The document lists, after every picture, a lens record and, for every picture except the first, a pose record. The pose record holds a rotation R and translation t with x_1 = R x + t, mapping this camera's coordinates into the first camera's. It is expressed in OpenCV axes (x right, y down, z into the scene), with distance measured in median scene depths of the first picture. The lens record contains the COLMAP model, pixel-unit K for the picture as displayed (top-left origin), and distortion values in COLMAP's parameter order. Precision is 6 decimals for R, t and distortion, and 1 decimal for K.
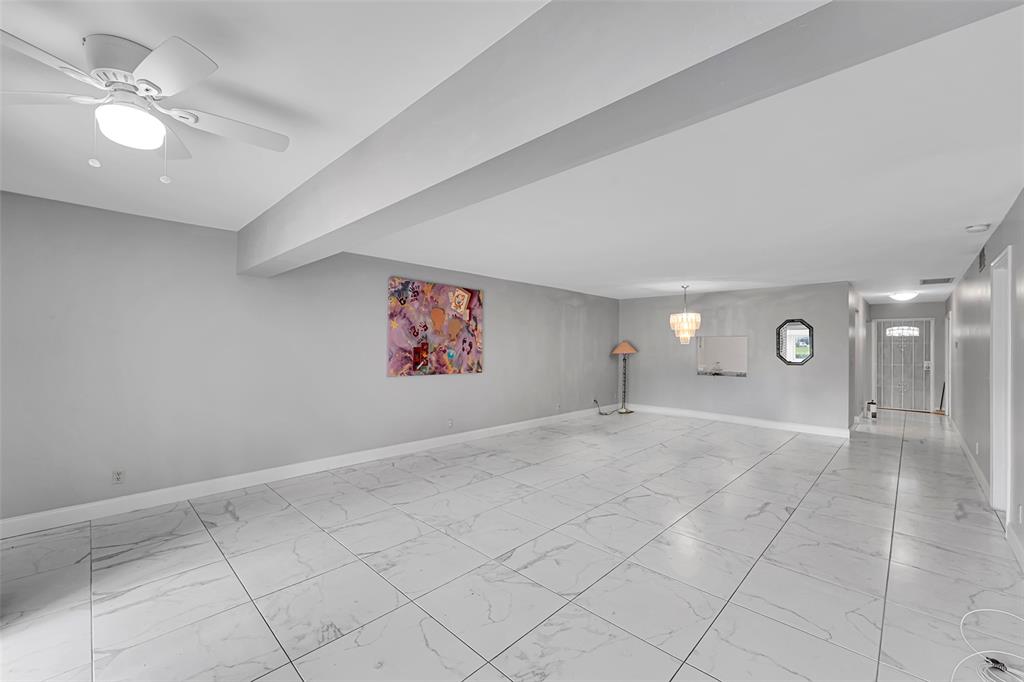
lens RADIAL K [[413.8, 0, 505.3], [0, 413.8, 339.9], [0, 0, 1]] dist [0.000546, 0.000569]
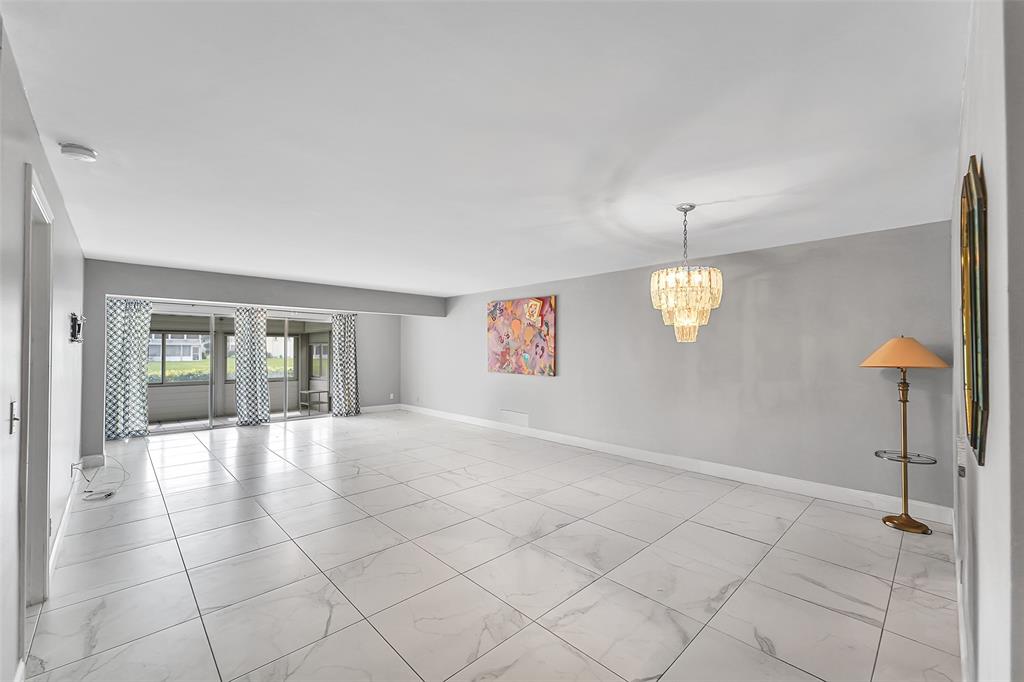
lens RADIAL K [[413.8, 0, 510.1], [0, 413.8, 342.4], [0, 0, 1]] dist [0.000546, 0.000569]
pose [[-0.026686, -0.022810, -0.999384, 1.030461], [0.015561, 0.999609, -0.023231, 0.018863], [0.999523, -0.016172, -0.026320, 0.986342]]
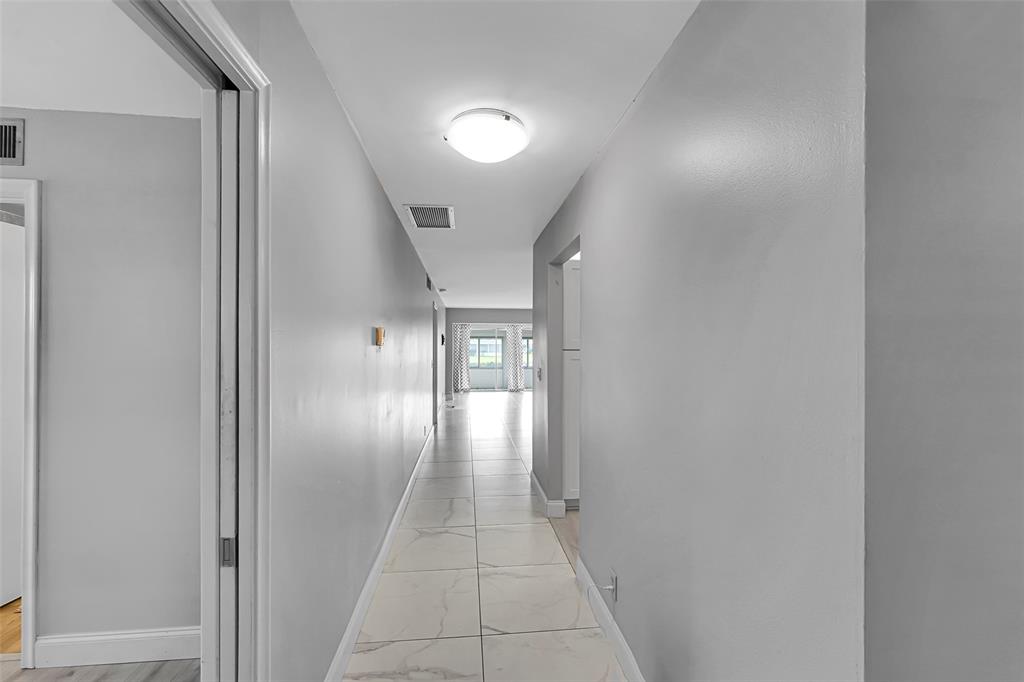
lens RADIAL K [[471.1, 0, 509.7], [0, 471.1, 344.2], [0, 0, 1]] dist [-0.001485, -0.000356]
pose [[-0.642874, -0.015804, -0.765809, 2.779140], [0.001755, 0.999754, -0.022104, 0.059578], [0.765970, -0.015554, -0.642688, 2.940156]]
